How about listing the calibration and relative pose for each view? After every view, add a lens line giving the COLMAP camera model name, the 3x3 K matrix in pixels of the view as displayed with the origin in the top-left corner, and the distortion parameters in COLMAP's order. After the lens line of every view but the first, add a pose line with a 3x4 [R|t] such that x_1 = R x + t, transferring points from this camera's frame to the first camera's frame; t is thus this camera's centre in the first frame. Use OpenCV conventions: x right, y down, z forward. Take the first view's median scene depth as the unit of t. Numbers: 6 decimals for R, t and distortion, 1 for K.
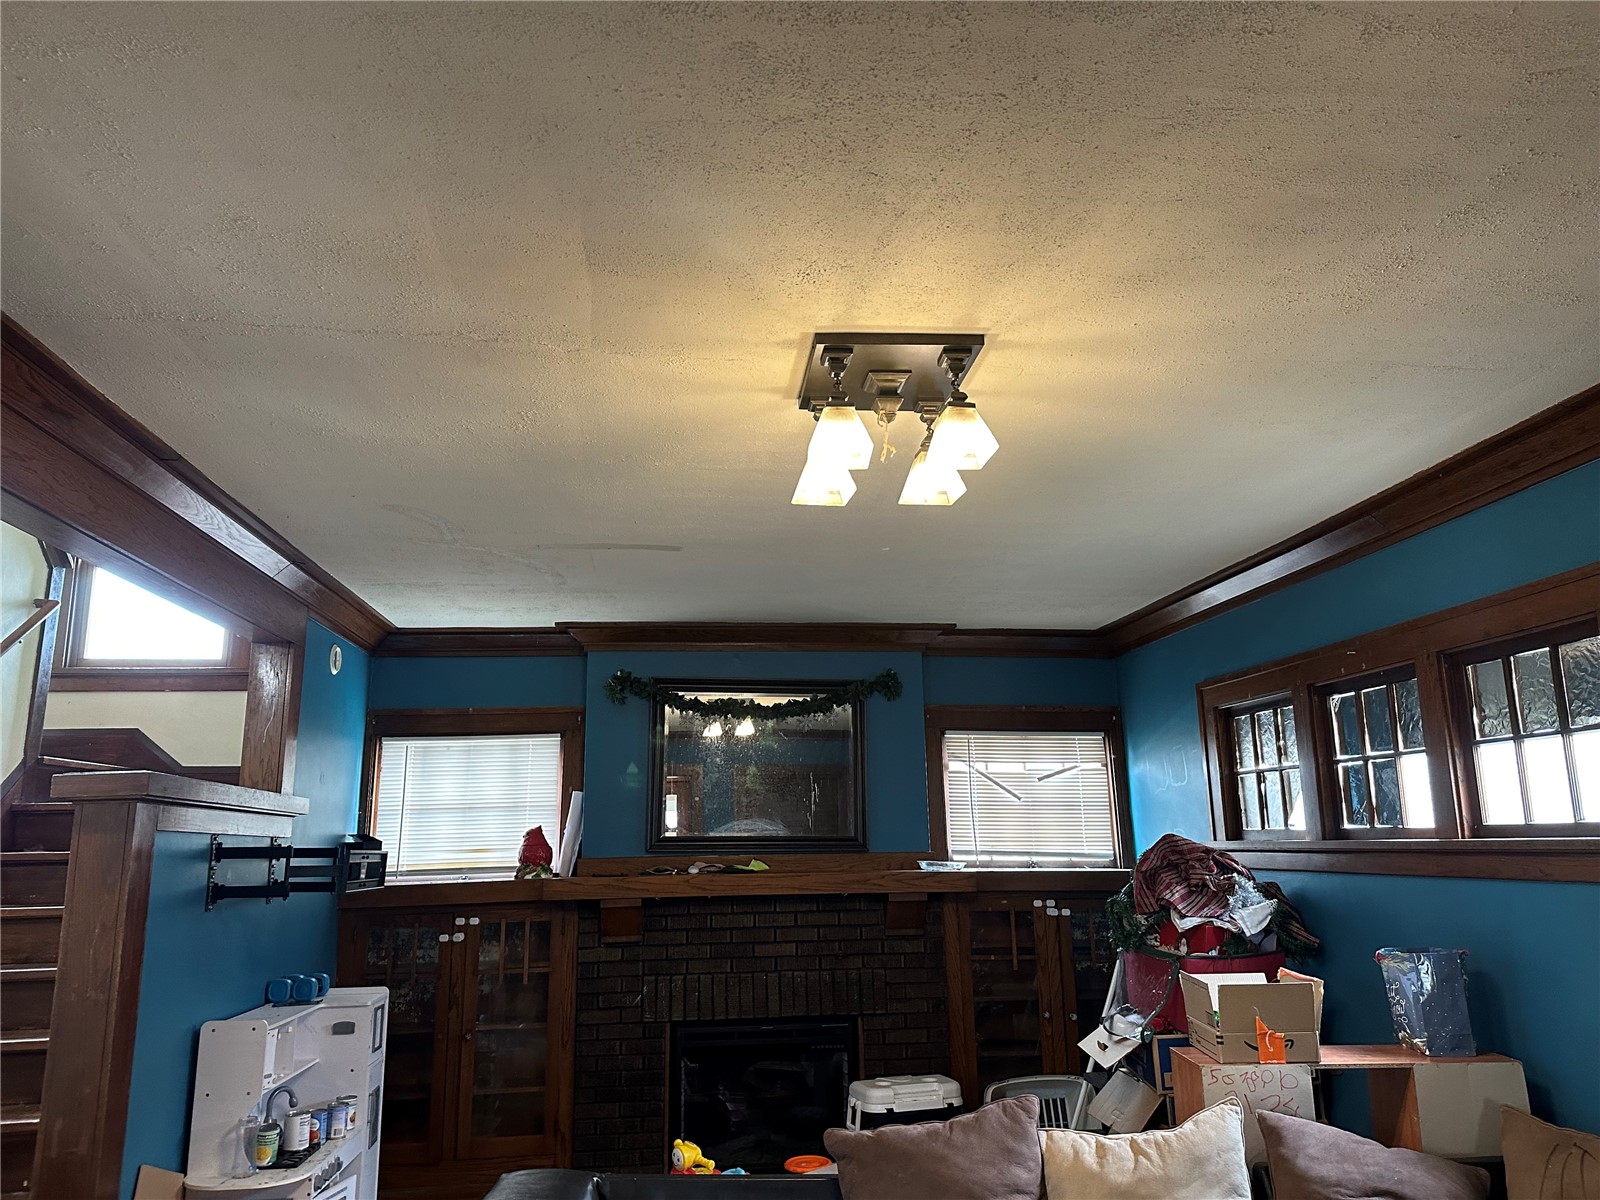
lens RADIAL K [[1123.6, 0, 794.6], [0, 1123.6, 593.7], [0, 0, 1]] dist [0.170338, -0.289122]
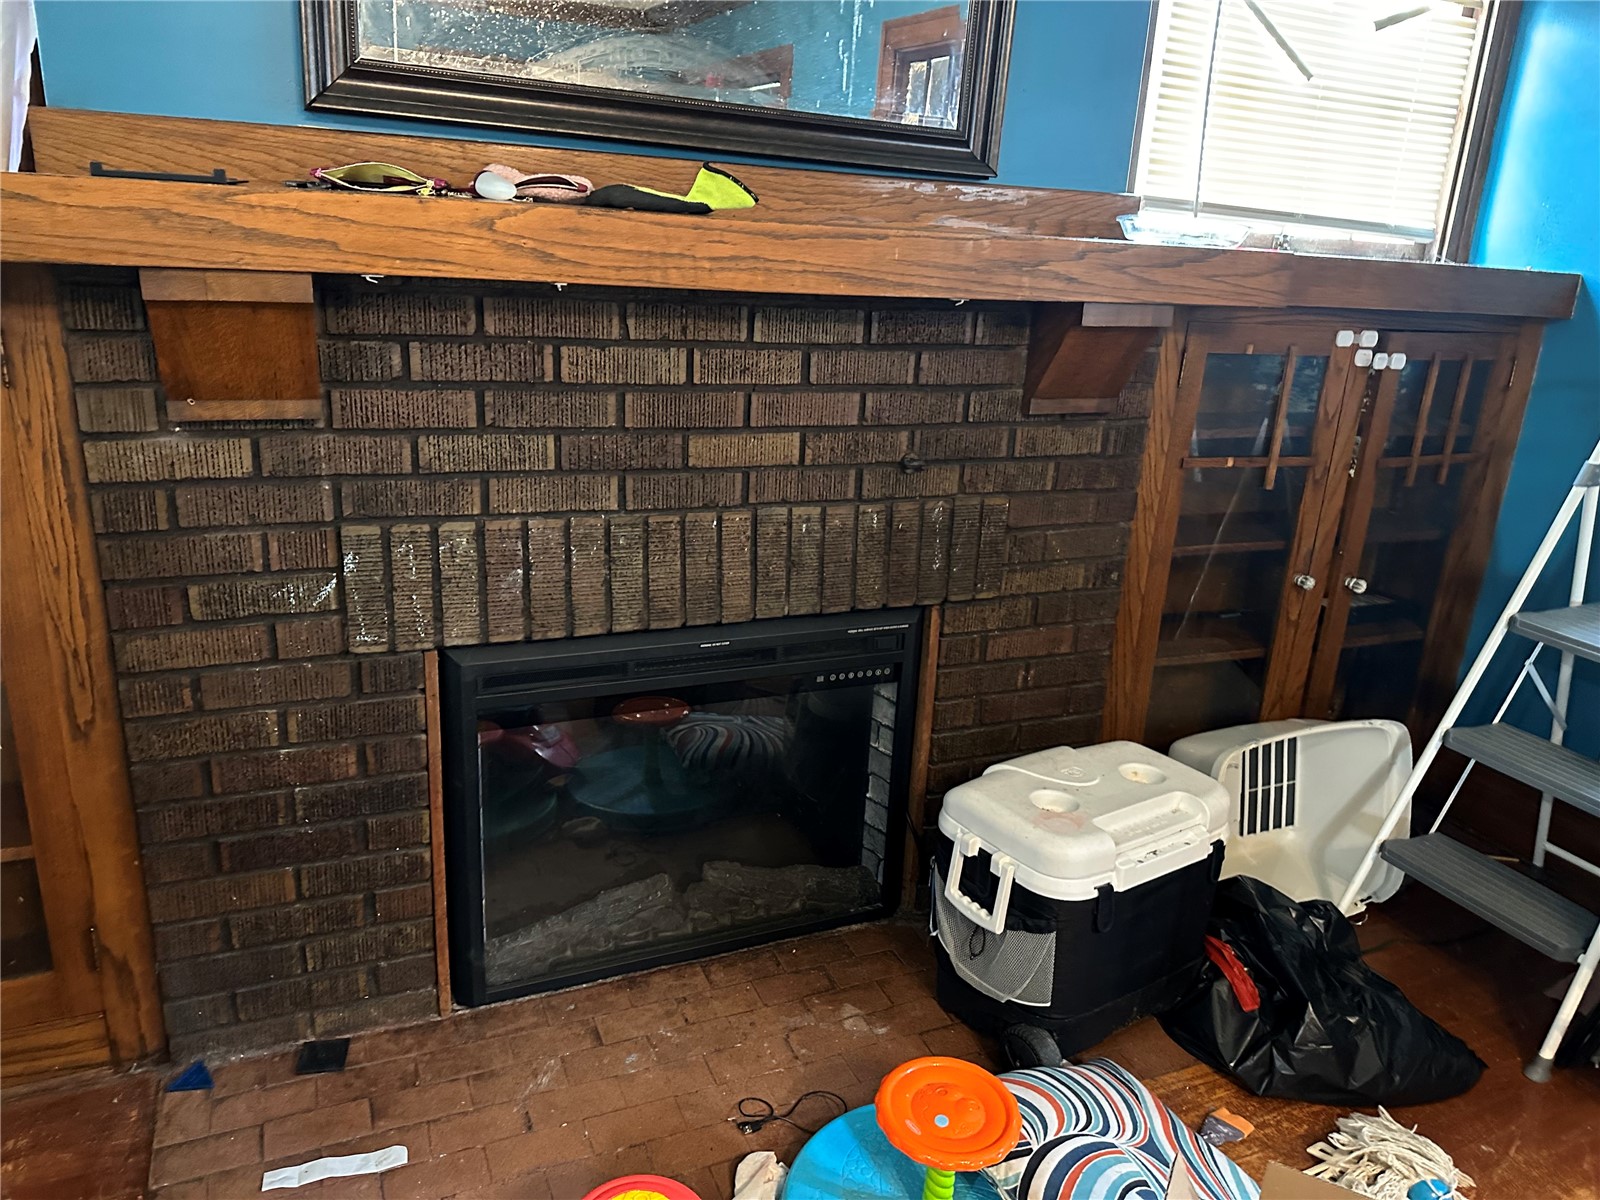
lens RADIAL K [[1123.6, 0, 794.6], [0, 1123.6, 593.7], [0, 0, 1]] dist [0.170338, -0.289122]
pose [[0.954199, -0.025020, 0.298125, -0.106479], [-0.127675, 0.867142, 0.481418, 0.184392], [-0.270562, -0.497432, 0.824232, 0.694631]]
